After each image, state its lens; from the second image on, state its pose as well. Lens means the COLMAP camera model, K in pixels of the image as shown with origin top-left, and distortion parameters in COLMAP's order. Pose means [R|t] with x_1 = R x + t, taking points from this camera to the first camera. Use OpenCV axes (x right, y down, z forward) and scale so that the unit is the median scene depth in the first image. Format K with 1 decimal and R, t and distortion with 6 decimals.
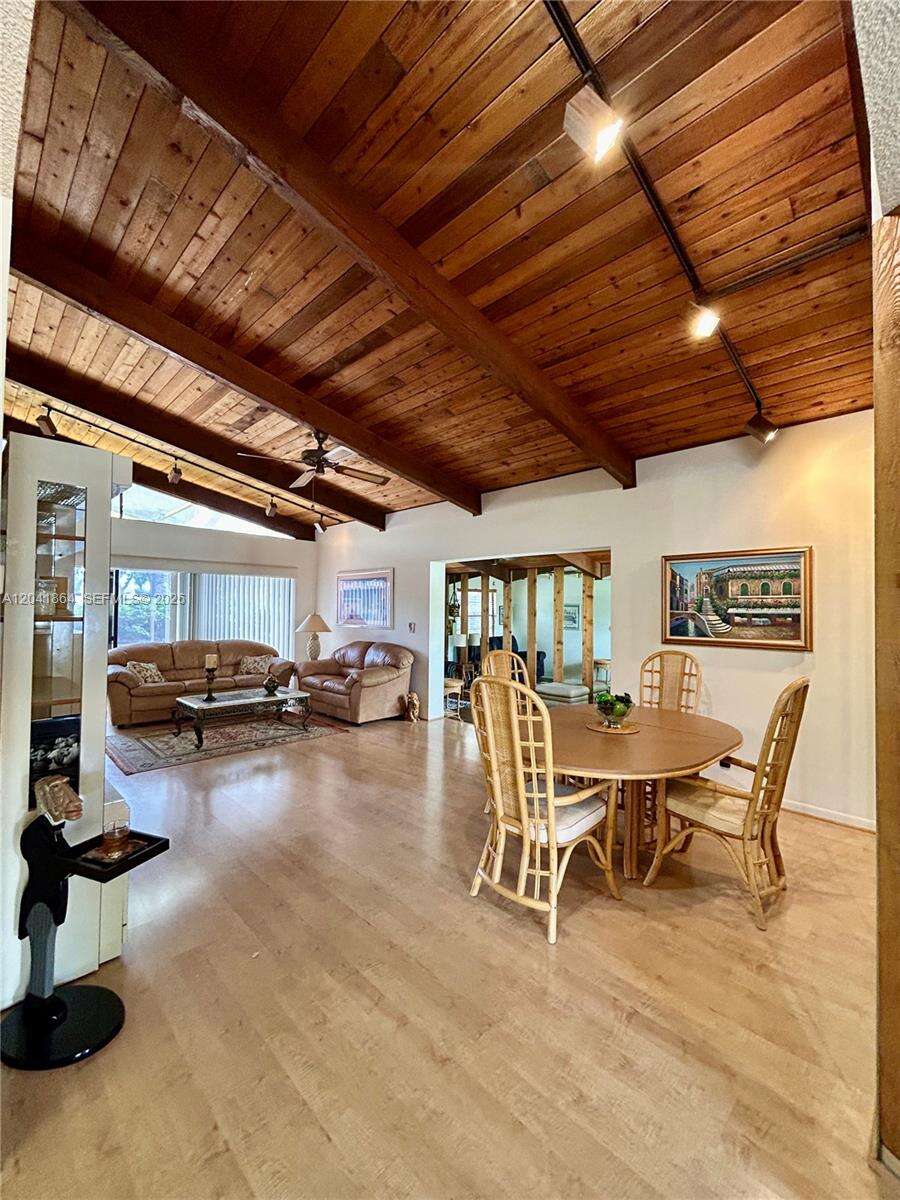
lens RADIAL K [[486.3, 0, 456.3], [0, 486.3, 596.4], [0, 0, 1]] dist [-0.002689, -0.001067]
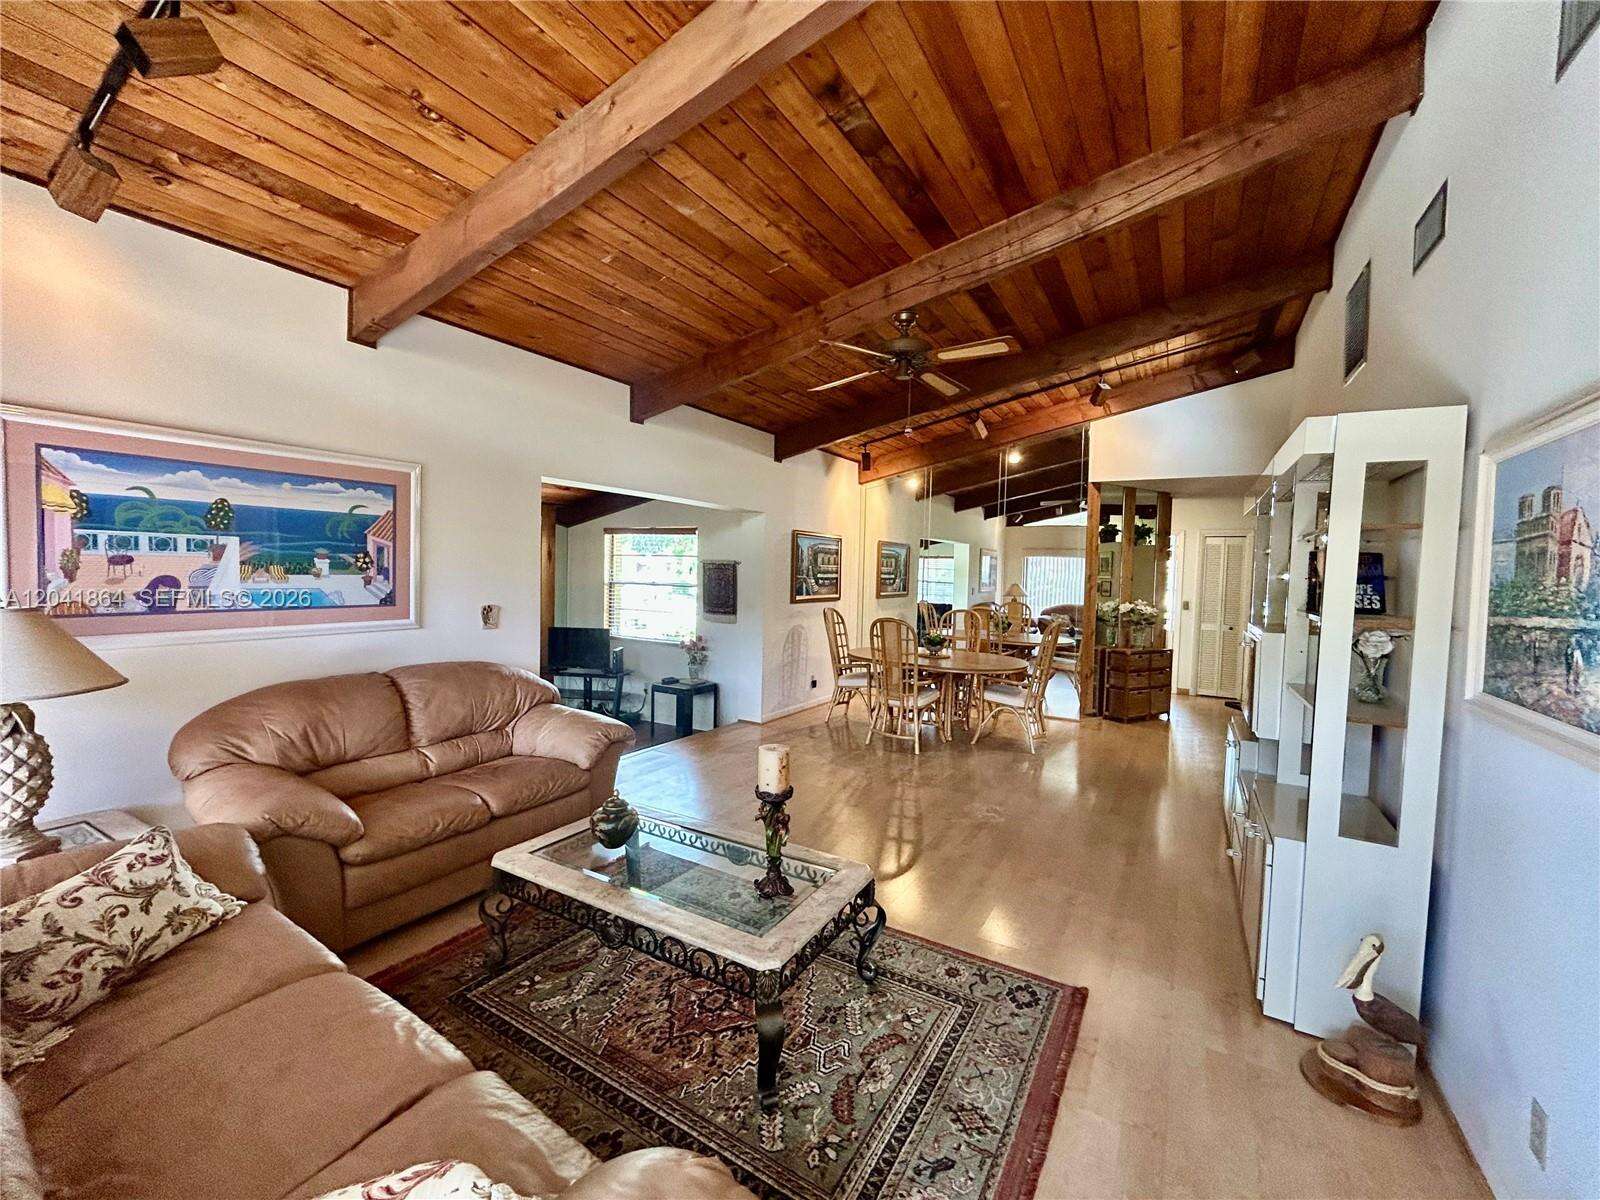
lens RADIAL K [[648.4, 0, 800.9], [0, 648.4, 592.0], [0, 0, 1]] dist [-0.002689, -0.001067]
pose [[-0.231306, -0.052919, 0.971441, -0.756794], [-0.057323, 0.997526, 0.040691, 0.002359], [-0.971191, -0.046274, -0.233768, 0.909820]]
